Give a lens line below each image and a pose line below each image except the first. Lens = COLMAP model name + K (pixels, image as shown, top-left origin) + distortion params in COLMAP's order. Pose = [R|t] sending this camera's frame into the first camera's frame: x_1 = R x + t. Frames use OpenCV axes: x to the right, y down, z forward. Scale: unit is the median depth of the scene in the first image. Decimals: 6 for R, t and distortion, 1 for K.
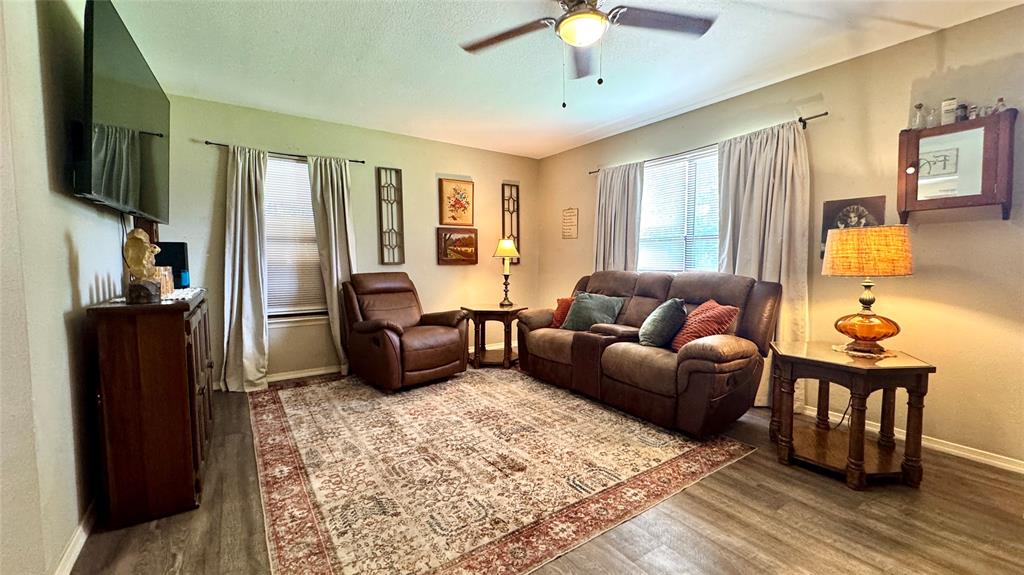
lens RADIAL K [[407.6, 0, 510.5], [0, 407.6, 287.1], [0, 0, 1]] dist [-0.004759, 0.000567]
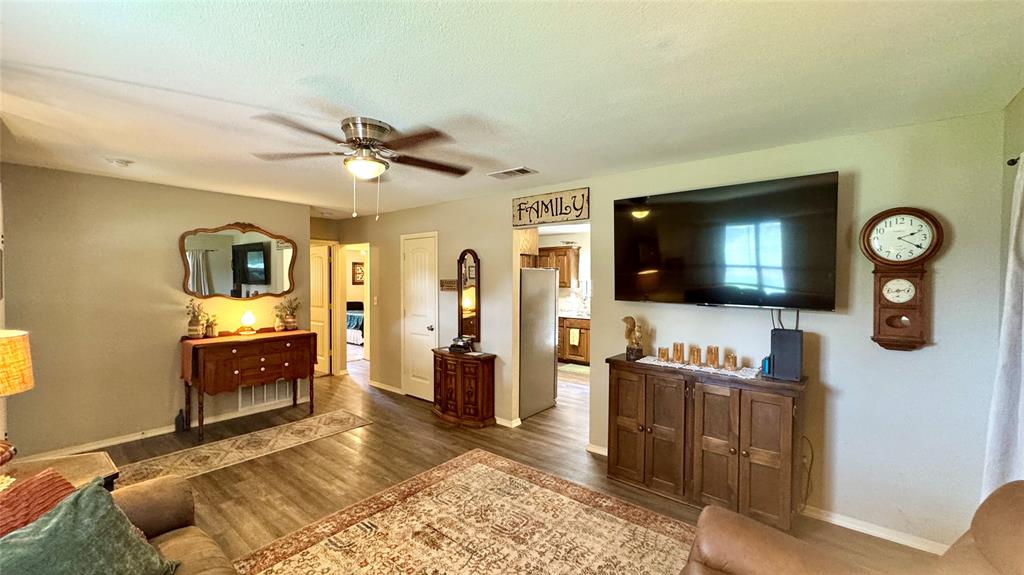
lens RADIAL K [[407.6, 0, 511.0], [0, 407.6, 292.2], [0, 0, 1]] dist [-0.004759, 0.000567]
pose [[-0.959240, 0.005481, -0.282539, 0.069133], [-0.022633, 0.995110, 0.096144, -0.257689], [0.281685, 0.098620, -0.954425, 1.601362]]
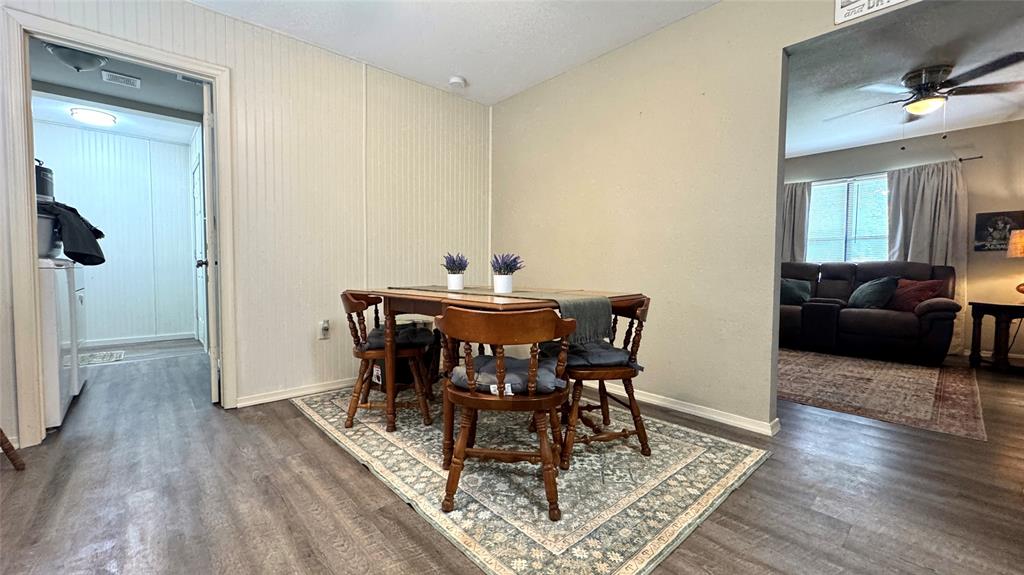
lens RADIAL K [[407.6, 0, 512.3], [0, 407.6, 287.2], [0, 0, 1]] dist [-0.004759, 0.000567]
pose [[0.990902, 0.002720, 0.134561, -1.174715], [0.000477, 0.999718, -0.023725, 0.103116], [-0.134588, 0.023573, 0.990621, -0.273962]]
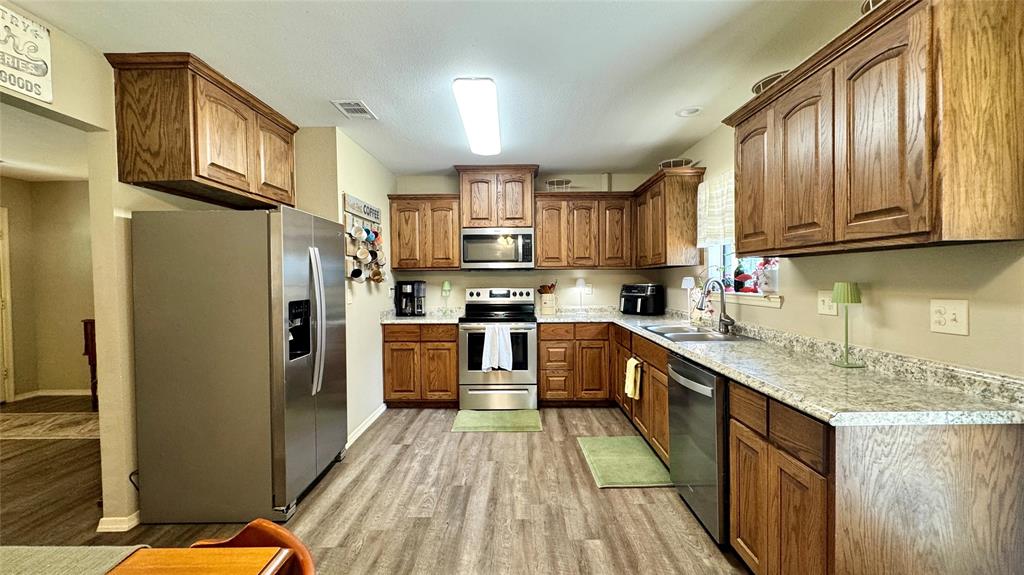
lens RADIAL K [[407.6, 0, 512.0], [0, 407.6, 286.3], [0, 0, 1]] dist [-0.004759, 0.000567]
pose [[-0.819069, -0.000721, 0.573695, -1.413537], [0.050203, 0.996073, 0.072928, -0.082718], [-0.571494, 0.088534, -0.815816, 0.356194]]
